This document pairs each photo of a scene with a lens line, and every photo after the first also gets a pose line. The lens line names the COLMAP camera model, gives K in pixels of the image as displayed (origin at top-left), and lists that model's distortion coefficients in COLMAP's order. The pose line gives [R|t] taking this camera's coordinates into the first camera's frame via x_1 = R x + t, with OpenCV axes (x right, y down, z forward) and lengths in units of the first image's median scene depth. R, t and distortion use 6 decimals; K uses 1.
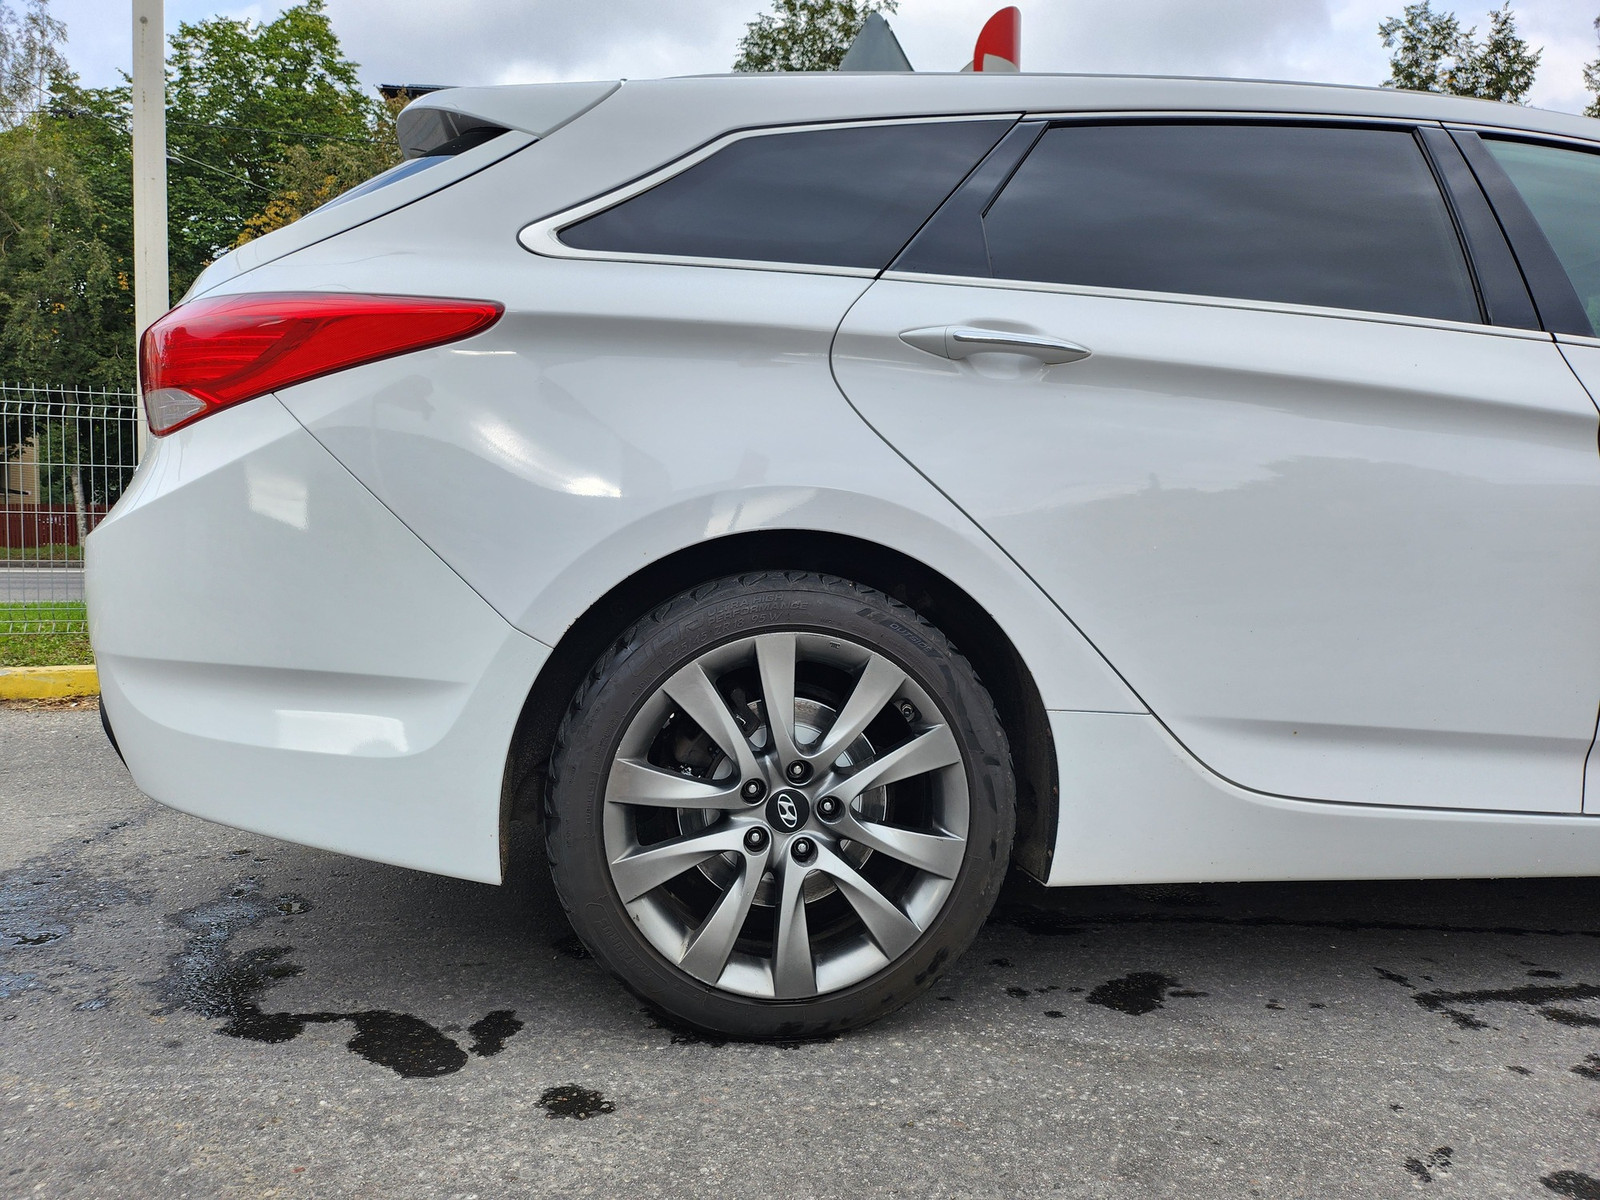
lens RADIAL K [[1120.1, 0, 779.3], [0, 1120.1, 598.3], [0, 0, 1]] dist [0.003484, 0.000512]
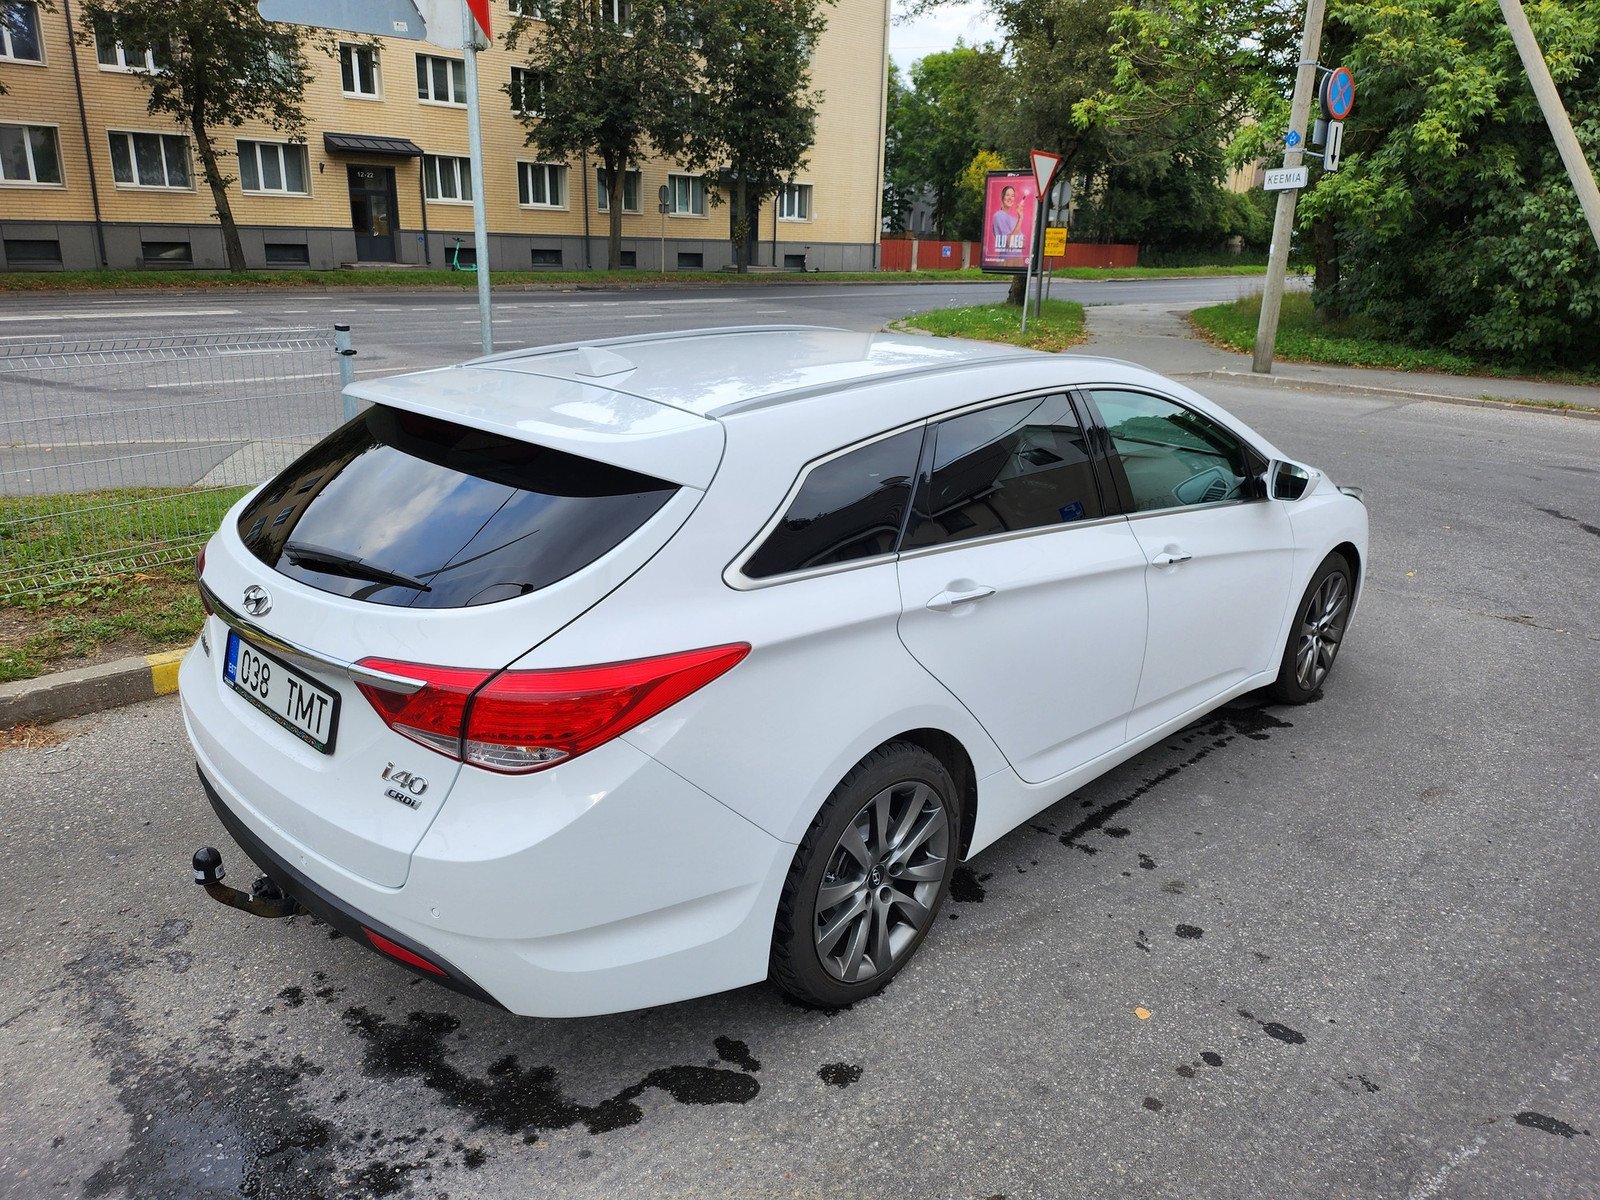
lens RADIAL K [[1120.1, 0, 779.3], [0, 1120.1, 598.3], [0, 0, 1]] dist [0.003484, 0.000512]
pose [[0.780983, -0.189252, 0.595189, -1.076037], [0.017455, 0.959226, 0.282101, -0.729287], [-0.624309, -0.209927, 0.752442, -0.138227]]
